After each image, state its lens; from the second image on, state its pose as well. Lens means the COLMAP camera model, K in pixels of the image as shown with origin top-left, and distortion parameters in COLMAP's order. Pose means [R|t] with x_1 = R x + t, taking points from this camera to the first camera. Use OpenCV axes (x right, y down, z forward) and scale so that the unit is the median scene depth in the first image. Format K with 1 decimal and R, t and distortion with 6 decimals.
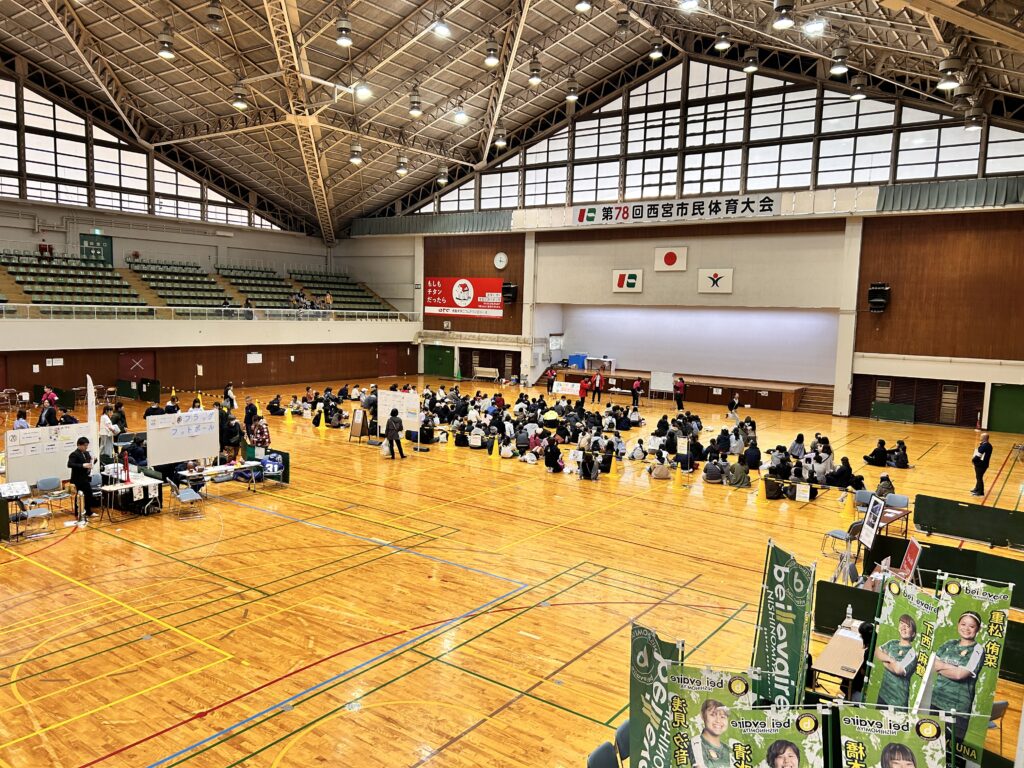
lens RADIAL K [[768.7, 0, 512.0], [0, 768.7, 384.0], [0, 0, 1]] dist [0.040112, -0.048863]
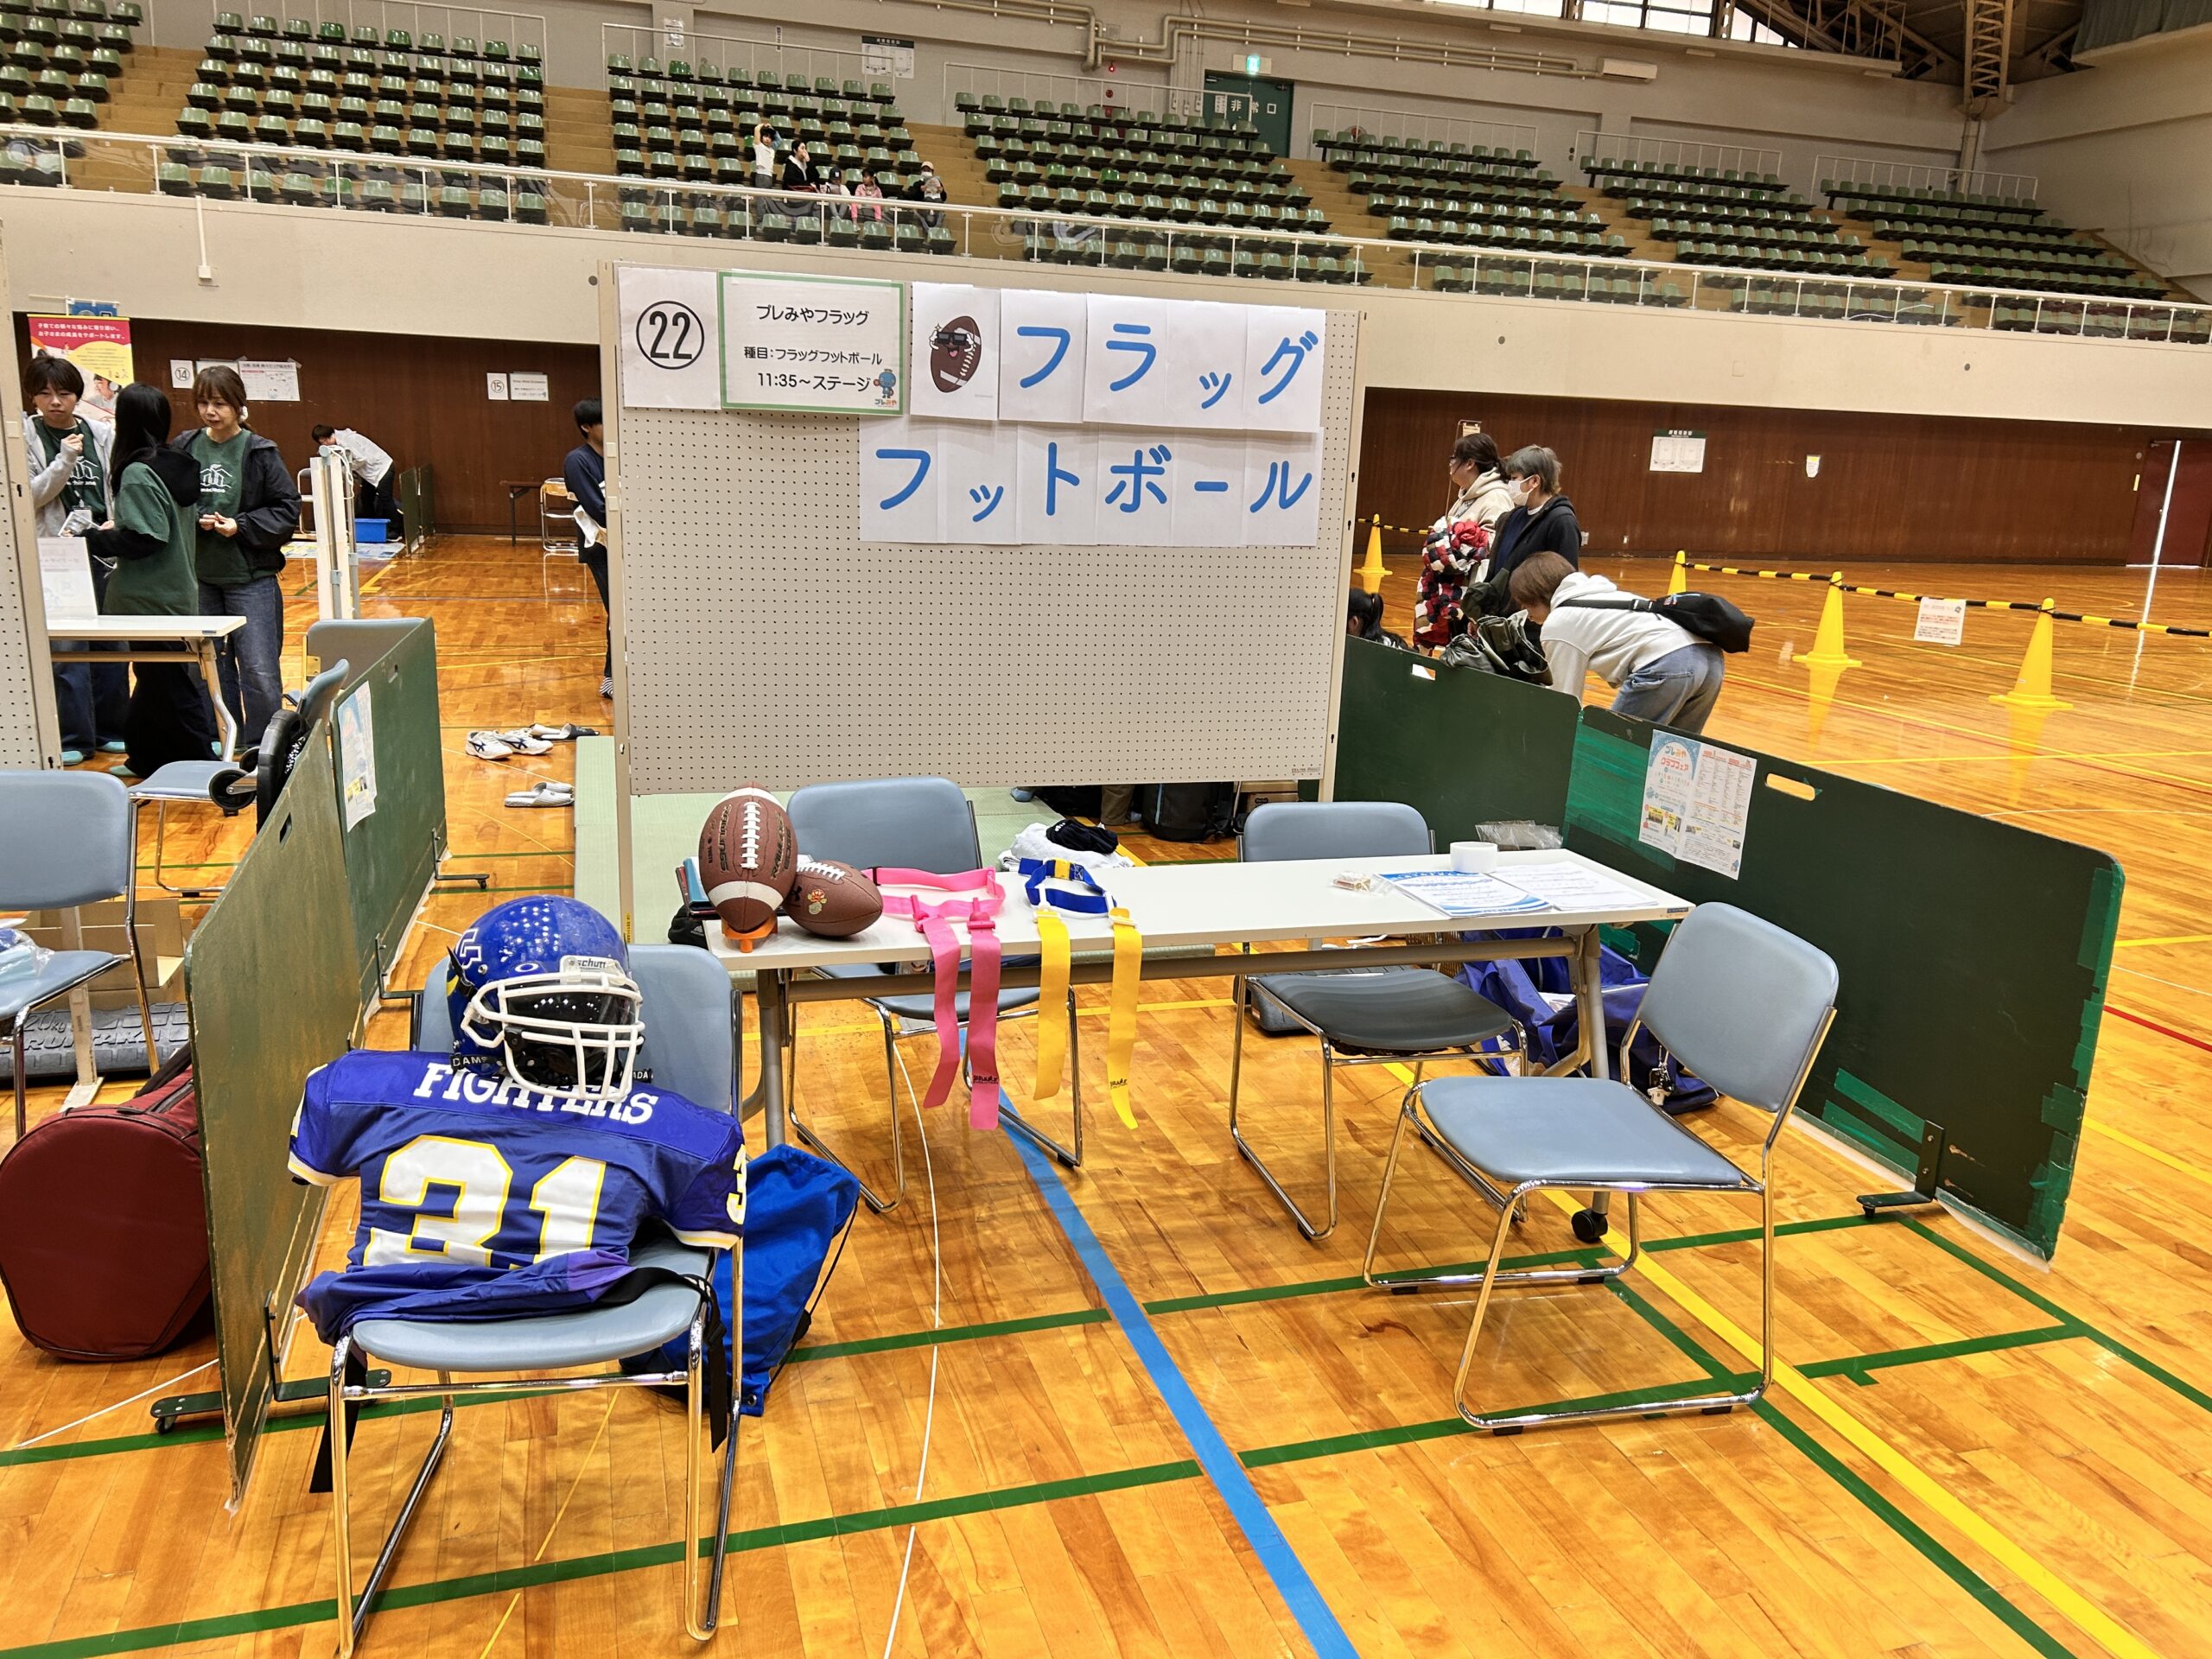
lens RADIAL K [[1653.2, 0, 1115.6], [0, 1653.2, 857.3], [0, 0, 1]] dist [-0.000677, 0.000907]
pose [[0.804735, 0.150573, -0.574221, -0.117817], [-0.074795, 0.985306, 0.153548, 0.030782], [0.588904, -0.080617, 0.804172, 0.345855]]
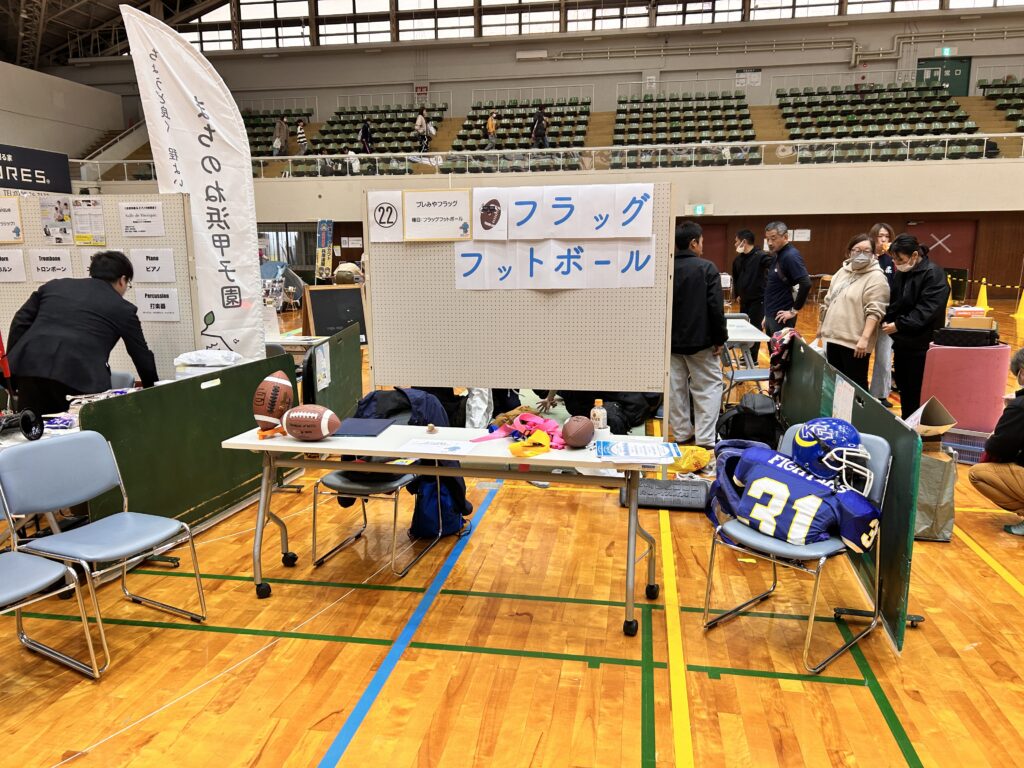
lens RADIAL K [[768.7, 0, 512.0], [0, 768.7, 384.0], [0, 0, 1]] dist [0.040112, -0.048863]
pose [[0.441203, 0.121483, -0.889147, -0.085087], [-0.063913, 0.992533, 0.103894, 0.030152], [0.895129, 0.010990, 0.445672, 0.369827]]
